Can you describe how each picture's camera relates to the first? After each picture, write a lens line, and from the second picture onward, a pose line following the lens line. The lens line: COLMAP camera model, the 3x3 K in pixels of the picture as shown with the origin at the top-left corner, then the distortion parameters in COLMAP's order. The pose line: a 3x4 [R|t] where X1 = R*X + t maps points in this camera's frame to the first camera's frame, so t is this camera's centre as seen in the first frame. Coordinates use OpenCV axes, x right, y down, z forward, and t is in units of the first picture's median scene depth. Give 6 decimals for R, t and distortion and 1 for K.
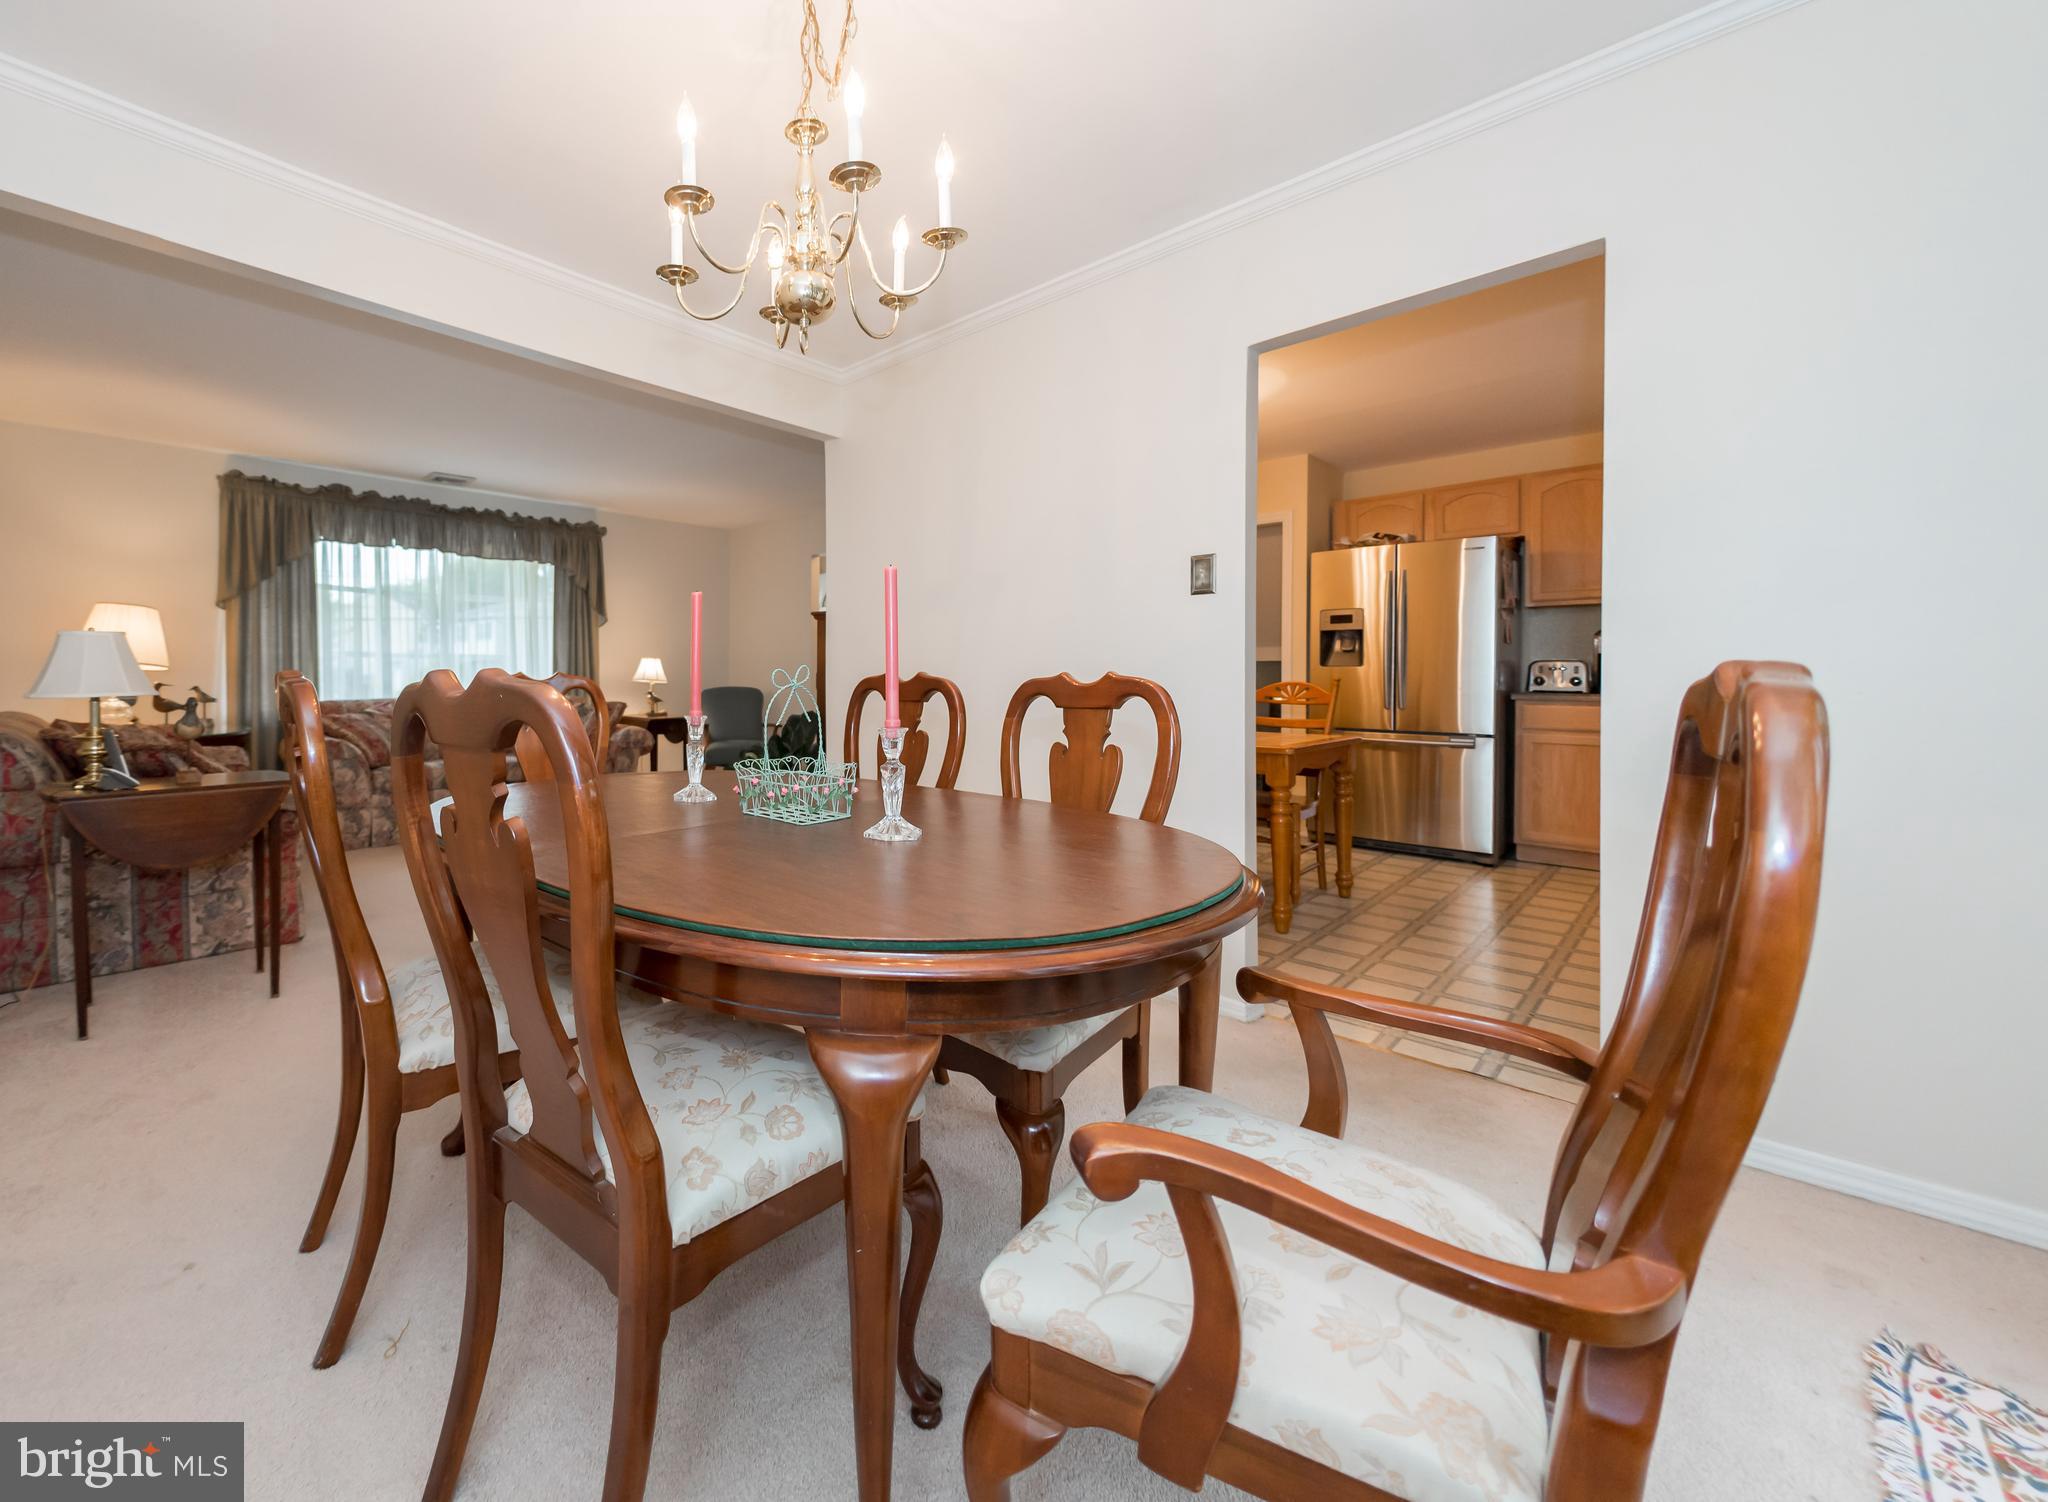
lens RADIAL K [[806.1, 0, 782.9], [0, 806.1, 682.0], [0, 0, 1]] dist [0.001774, 0.000147]
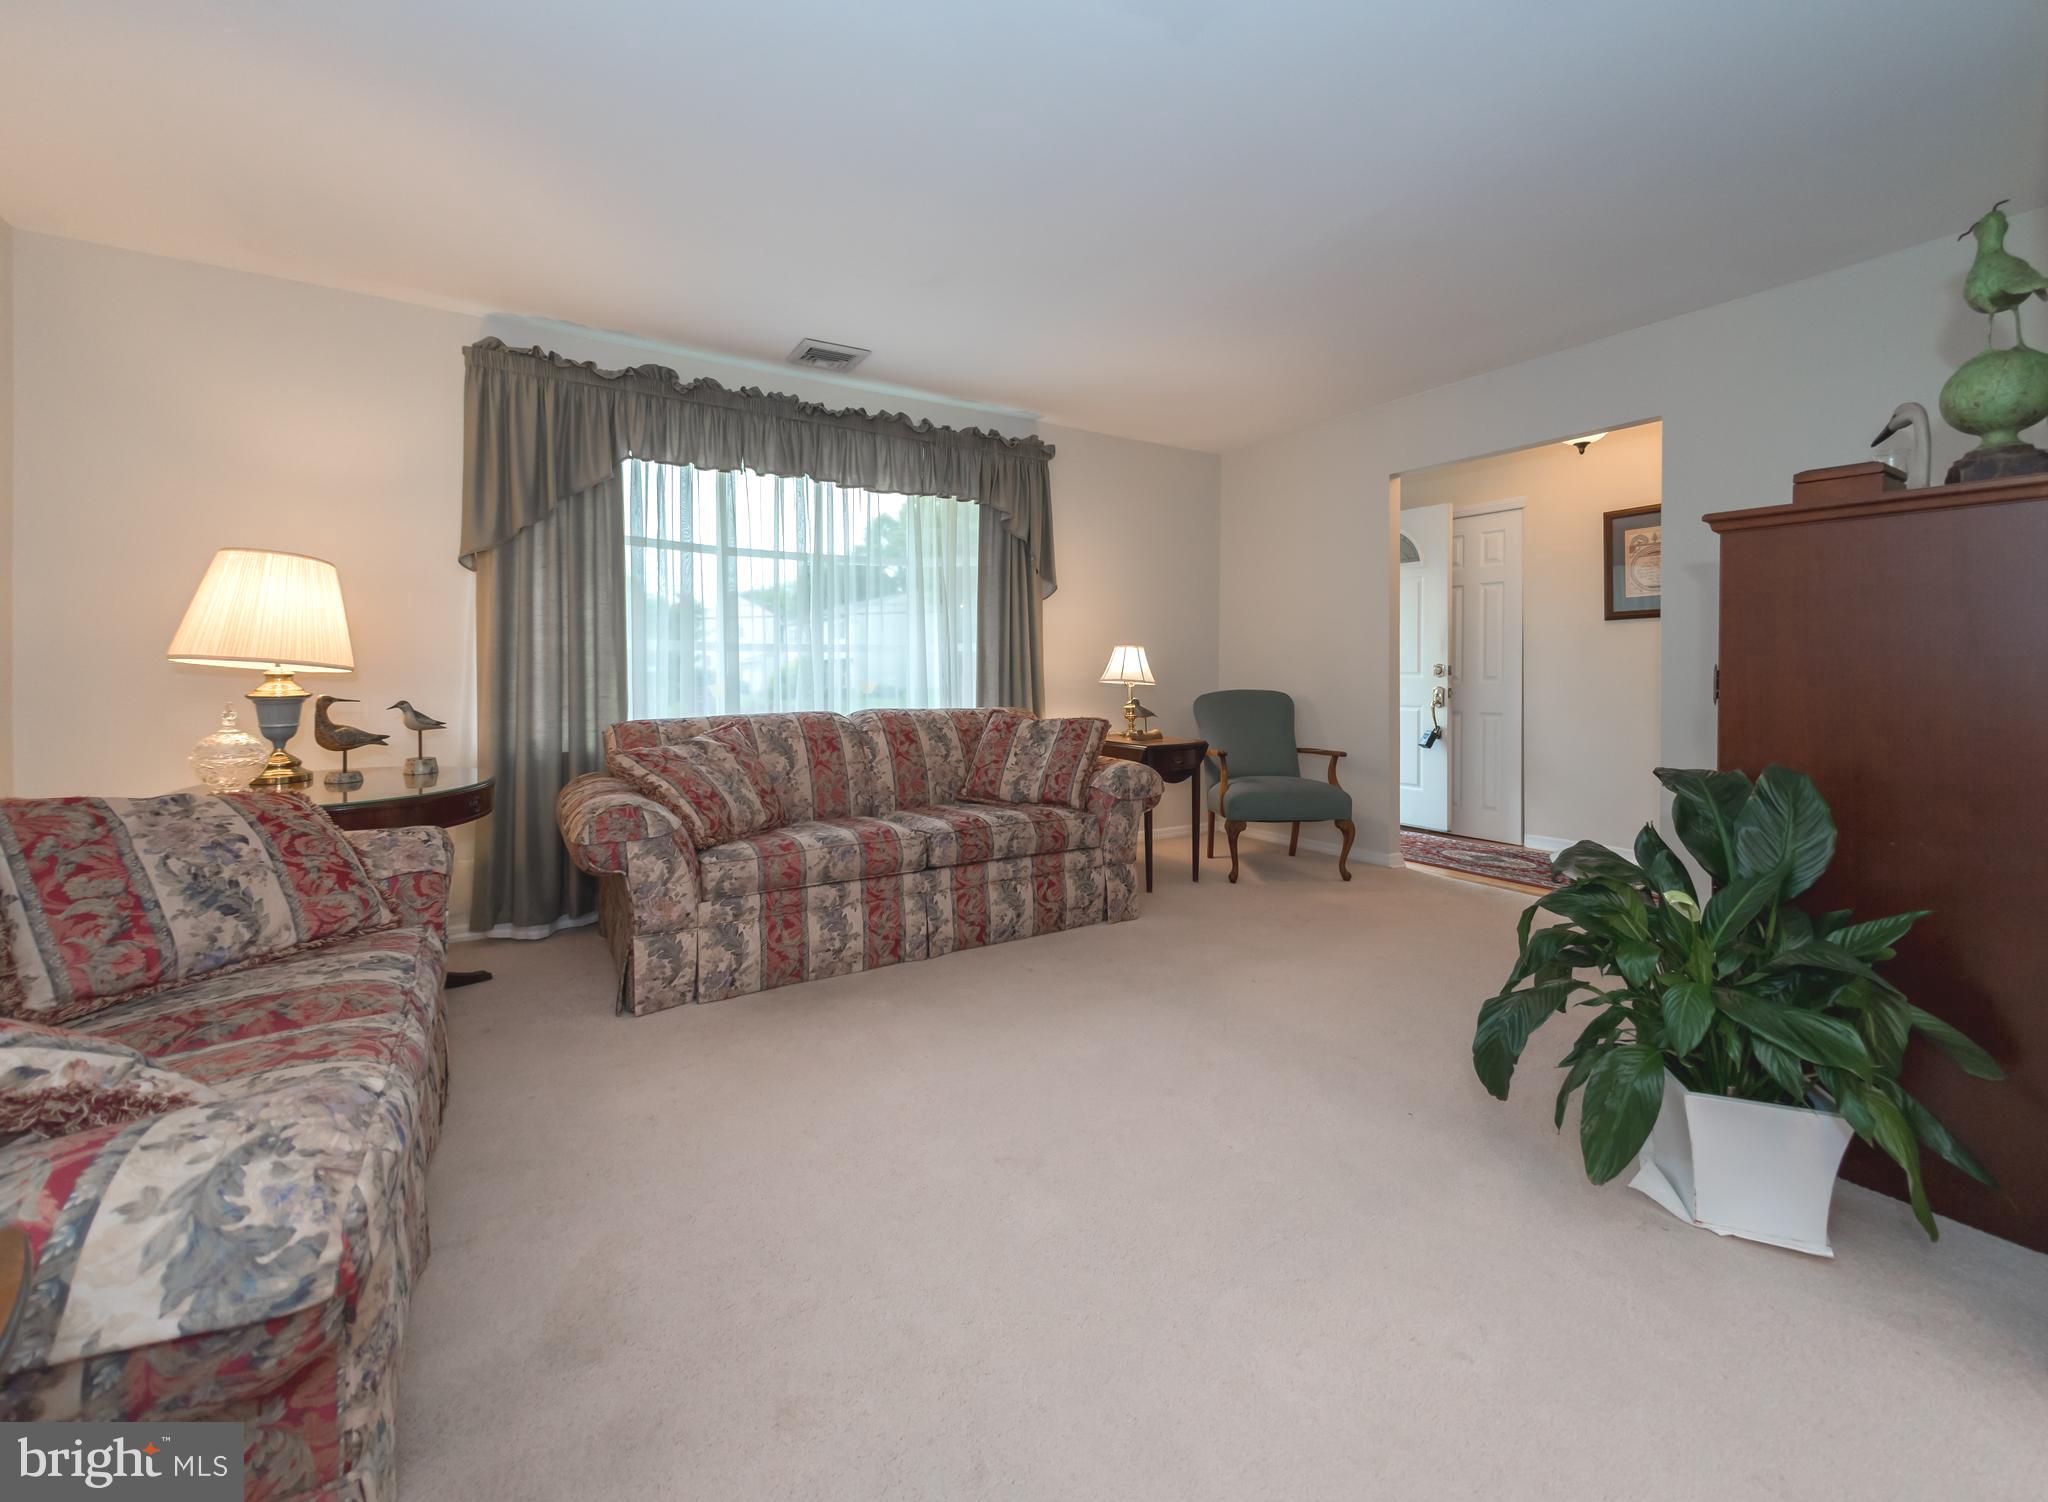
lens RADIAL K [[839.0, 0, 1019.5], [0, 839.0, 667.6], [0, 0, 1]] dist [0.011836, -0.000015]
pose [[0.988992, -0.006583, -0.147825, -0.183101], [0.005220, 0.999940, -0.009611, -0.008373], [0.147880, 0.008734, 0.988967, 0.405599]]
